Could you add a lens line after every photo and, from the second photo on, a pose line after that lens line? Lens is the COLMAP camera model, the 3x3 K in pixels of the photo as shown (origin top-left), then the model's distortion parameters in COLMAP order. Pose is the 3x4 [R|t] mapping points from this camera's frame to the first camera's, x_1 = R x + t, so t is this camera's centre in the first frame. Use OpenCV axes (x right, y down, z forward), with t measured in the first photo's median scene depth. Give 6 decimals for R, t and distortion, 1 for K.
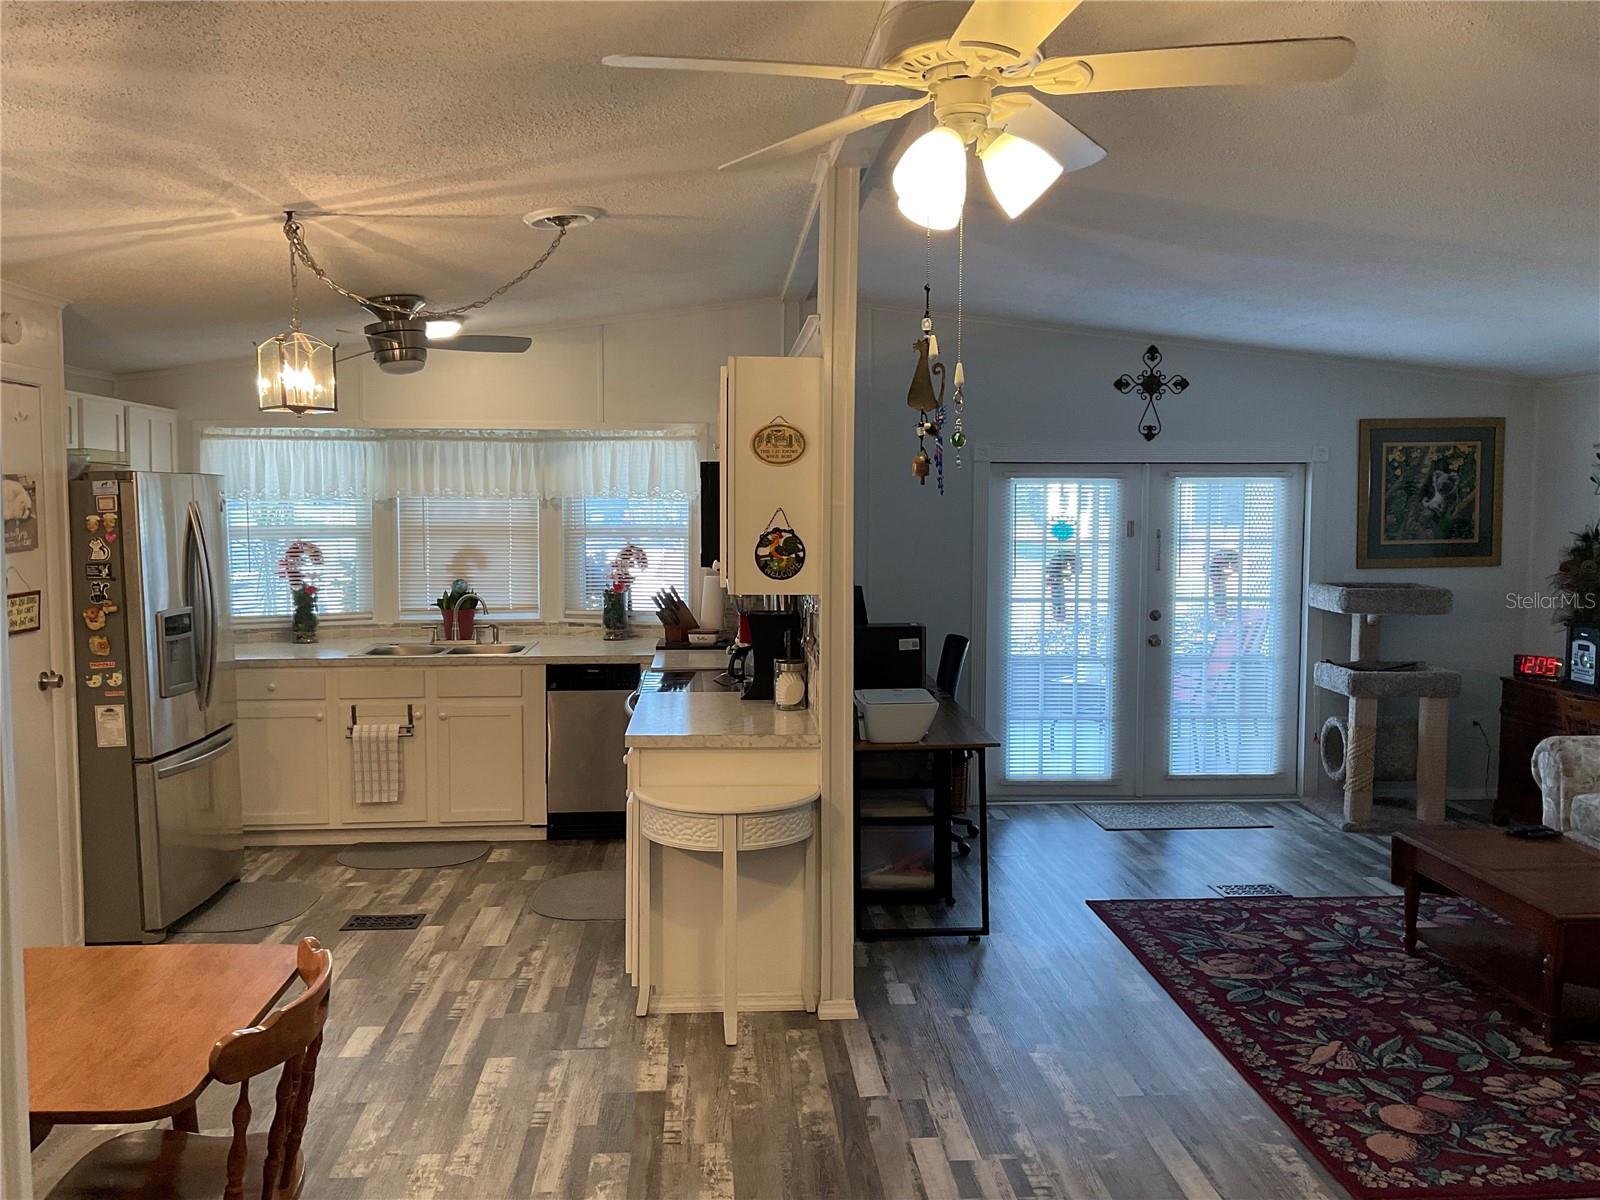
lens RADIAL K [[1317.2, 0, 796.2], [0, 1317.2, 590.7], [0, 0, 1]] dist [0.126643, -0.282804]
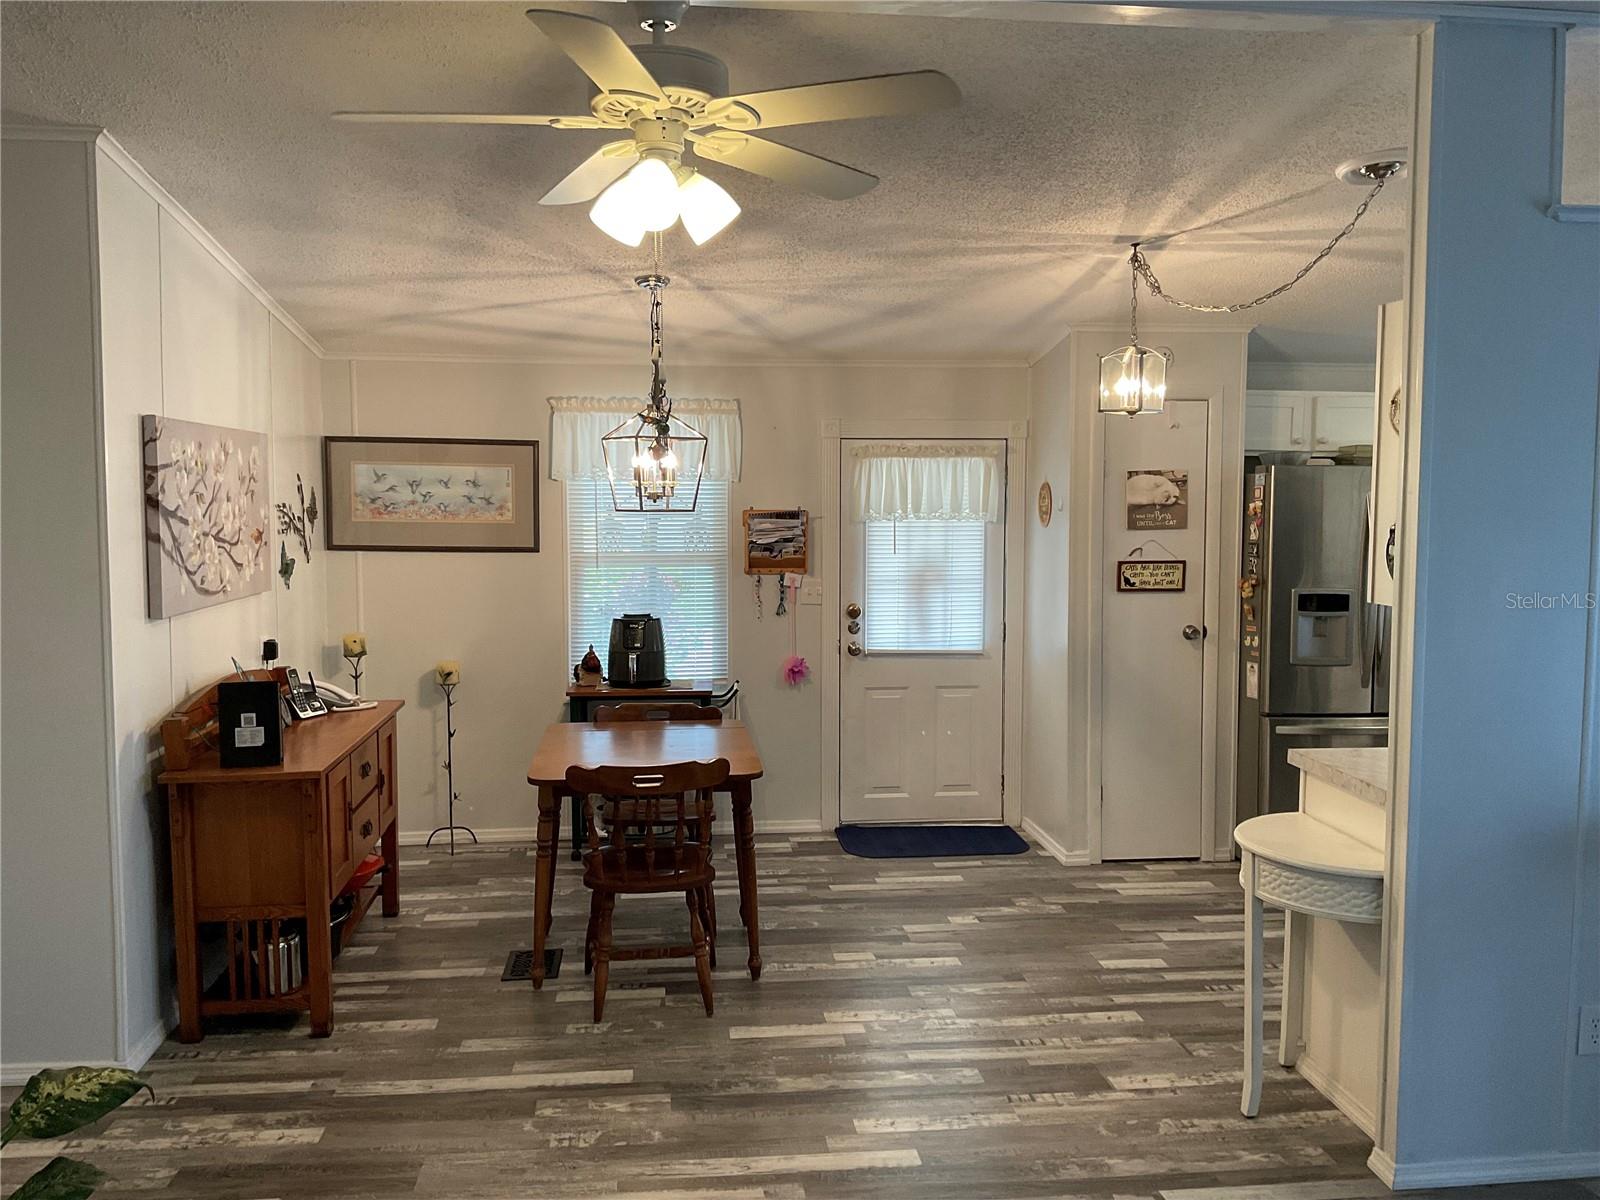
lens RADIAL K [[1317.2, 0, 796.2], [0, 1317.2, 590.7], [0, 0, 1]] dist [0.126643, -0.282804]
pose [[0.040824, 0.071745, -0.996587, 0.504824], [-0.072476, 0.995004, 0.068662, -0.023465], [0.996534, 0.069426, 0.045820, 0.418207]]
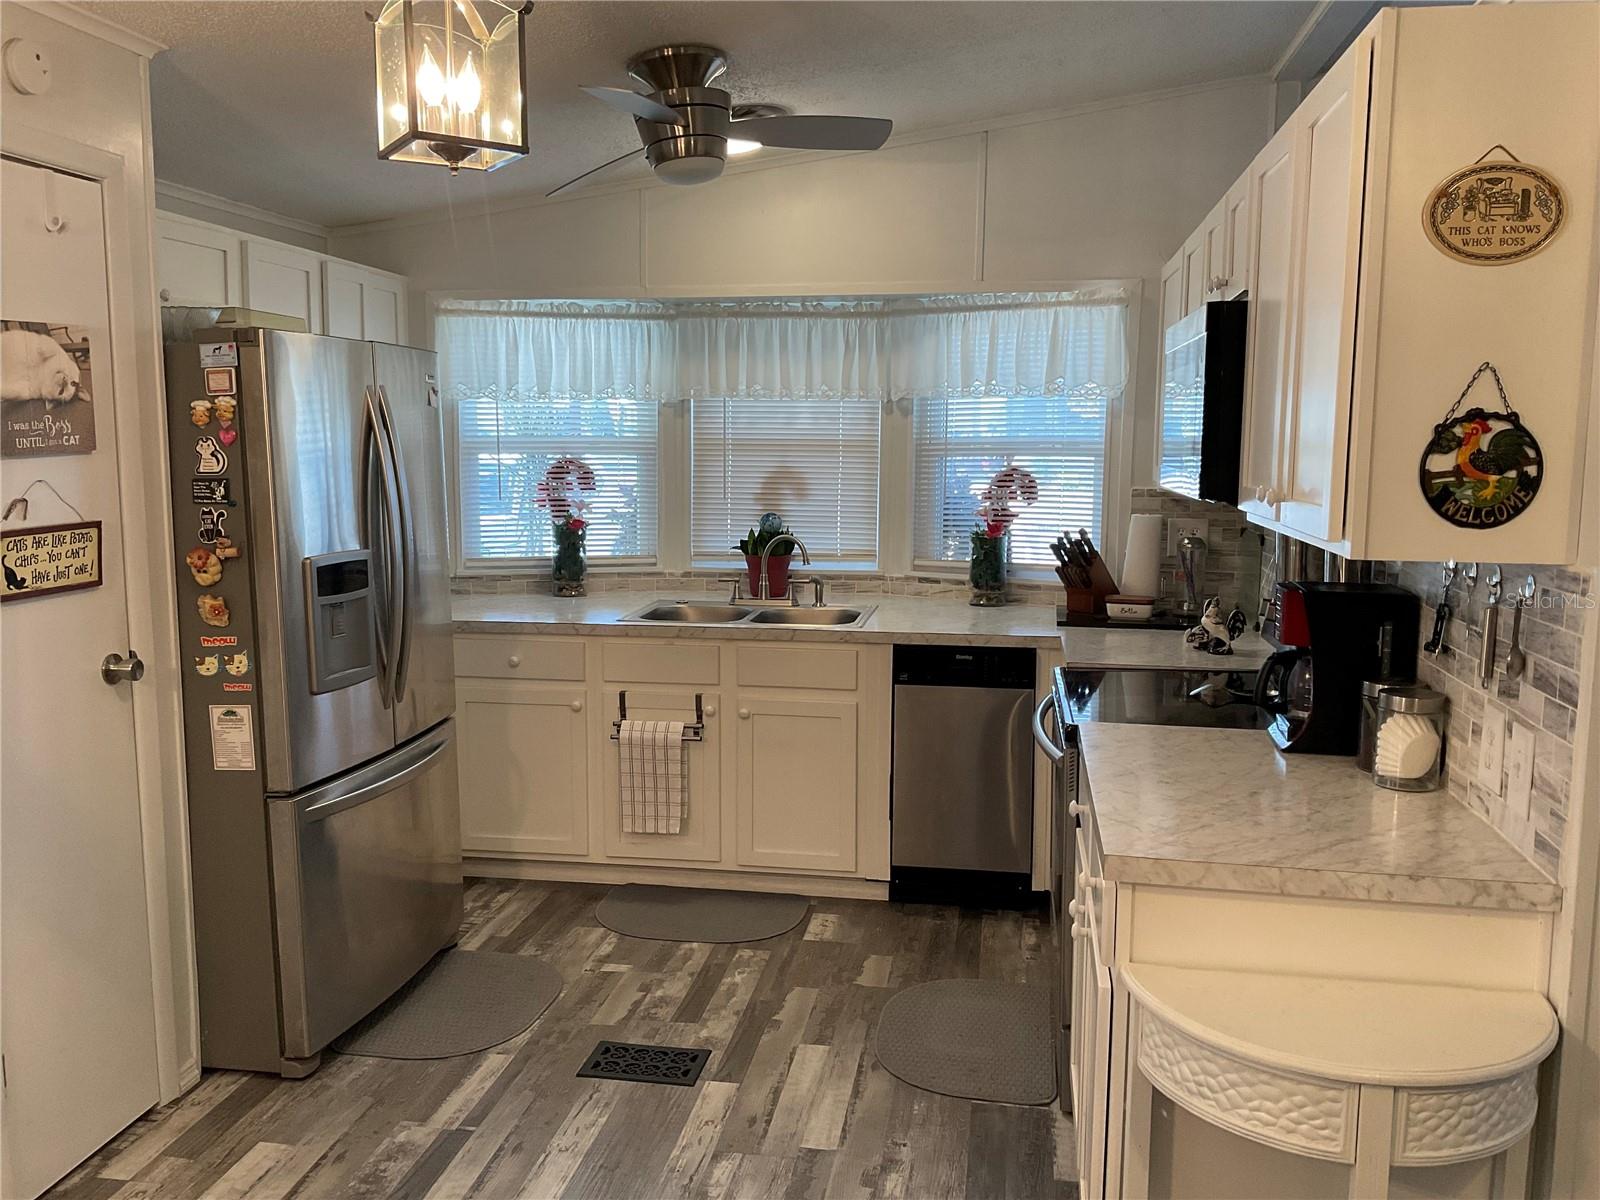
lens RADIAL K [[1317.2, 0, 796.2], [0, 1317.2, 590.7], [0, 0, 1]] dist [0.126643, -0.282804]
pose [[0.973706, 0.030362, -0.225777, -0.089539], [-0.019211, 0.998492, 0.051424, -0.004242], [0.226998, -0.045735, 0.972821, 0.352360]]
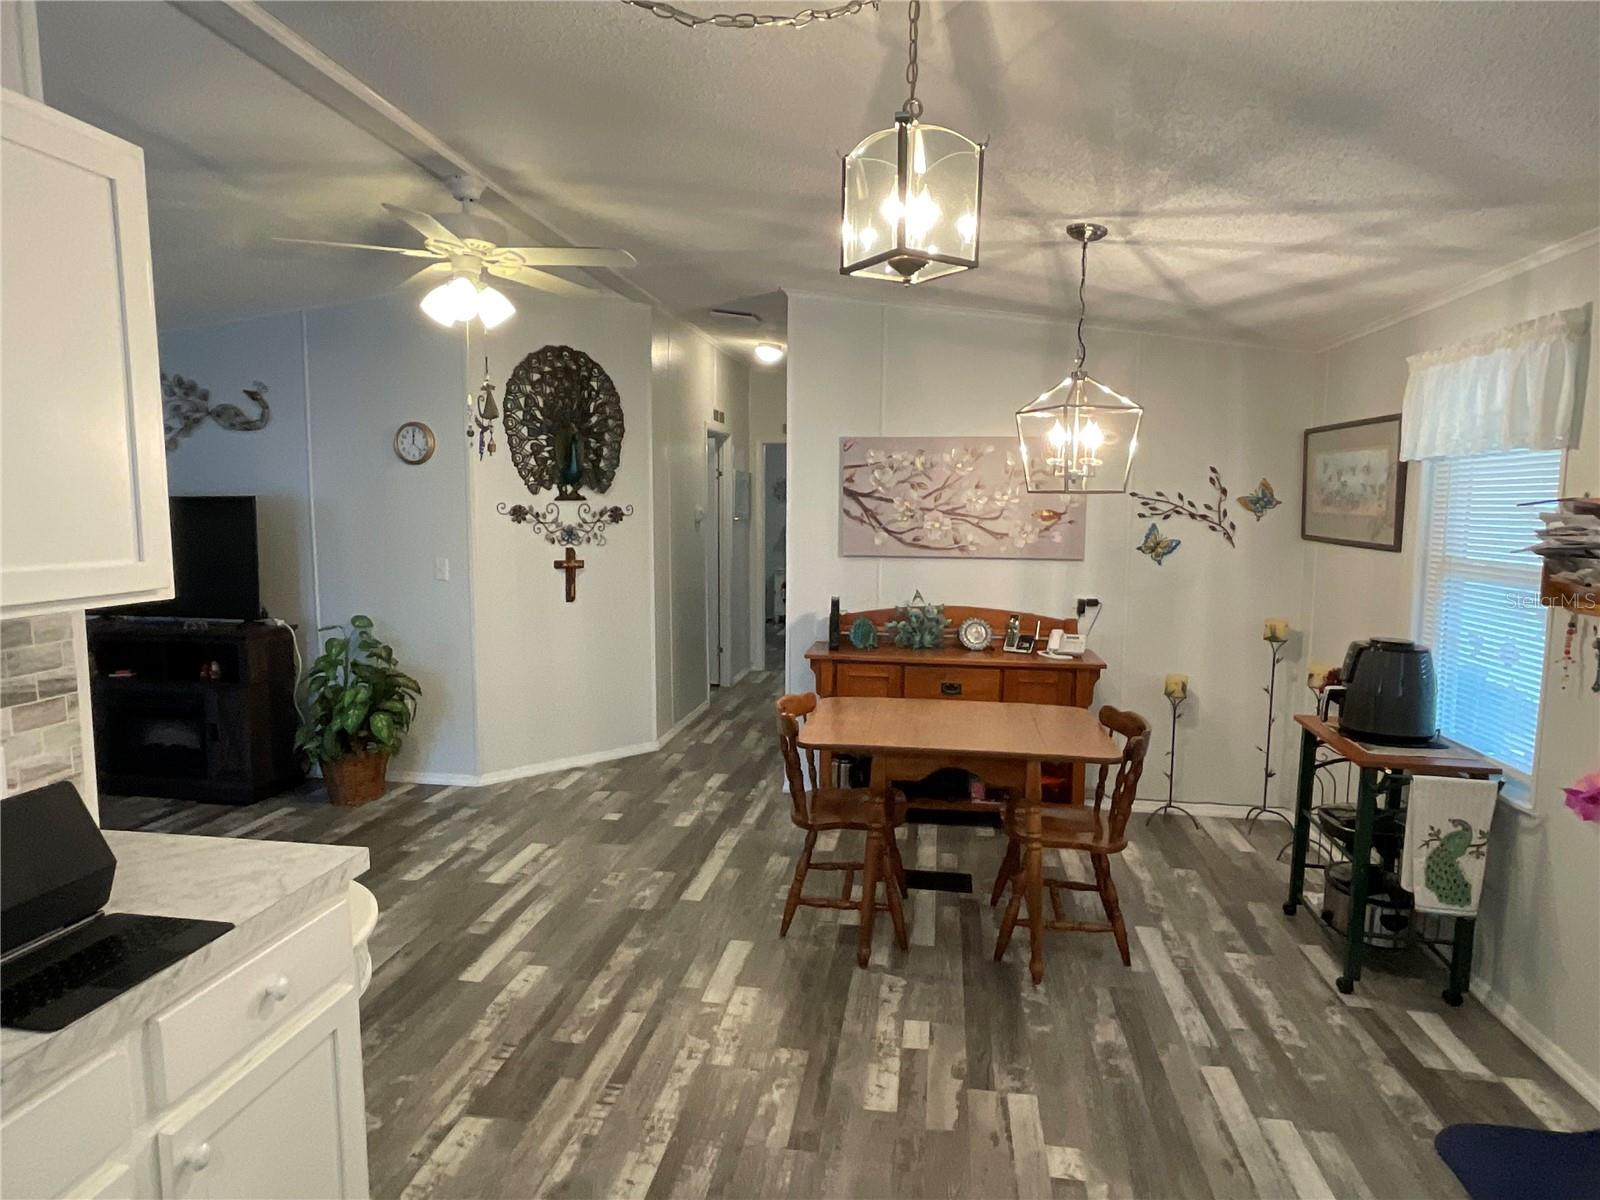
lens RADIAL K [[929.8, 0, 800.0], [0, 929.8, 600.0], [0, 0, 1]] dist [-0.004258, -0.001268]
pose [[-0.976076, -0.031118, 0.215191, -0.263993], [0.007211, 0.984528, 0.175077, -0.043089], [-0.217310, 0.172440, -0.960750, 0.892840]]
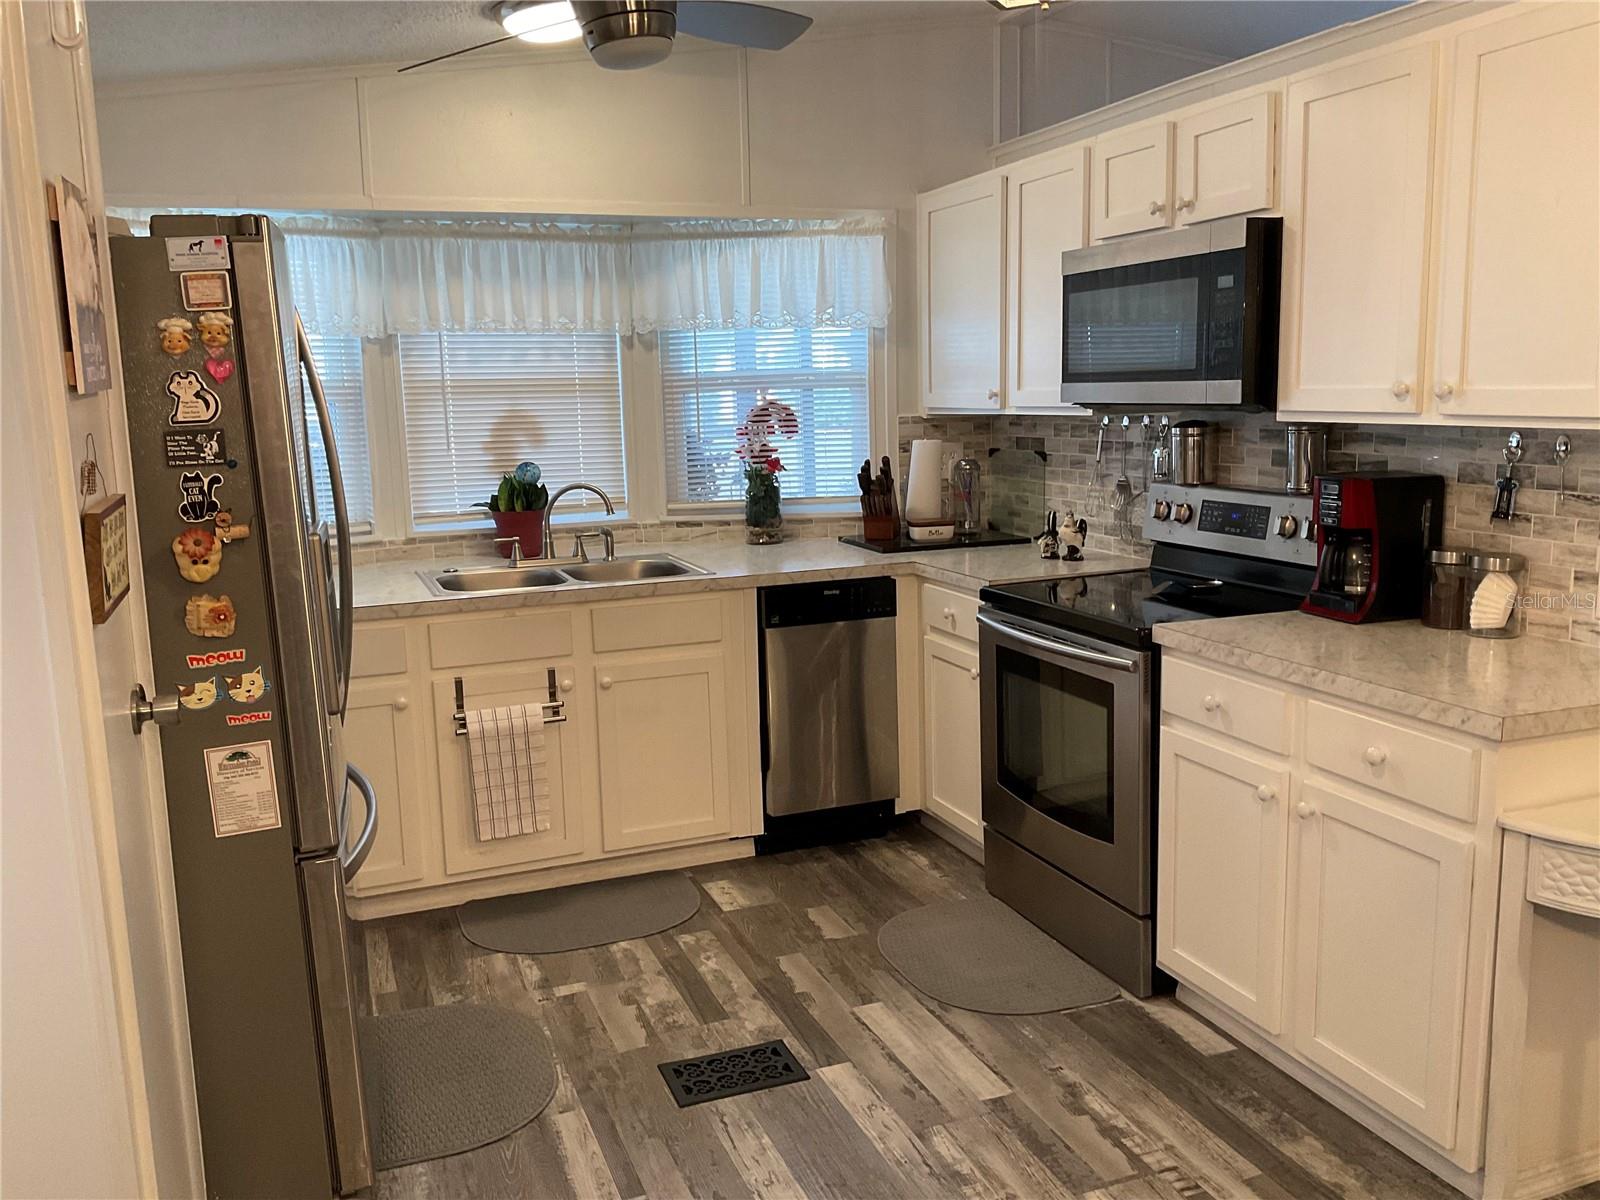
lens RADIAL K [[1317.2, 0, 796.2], [0, 1317.2, 590.7], [0, 0, 1]] dist [0.126643, -0.282804]
pose [[0.955315, -0.071762, 0.286746, -0.358495], [0.047497, 0.994744, 0.090709, 0.001316], [-0.291748, -0.073036, 0.953703, 0.402835]]
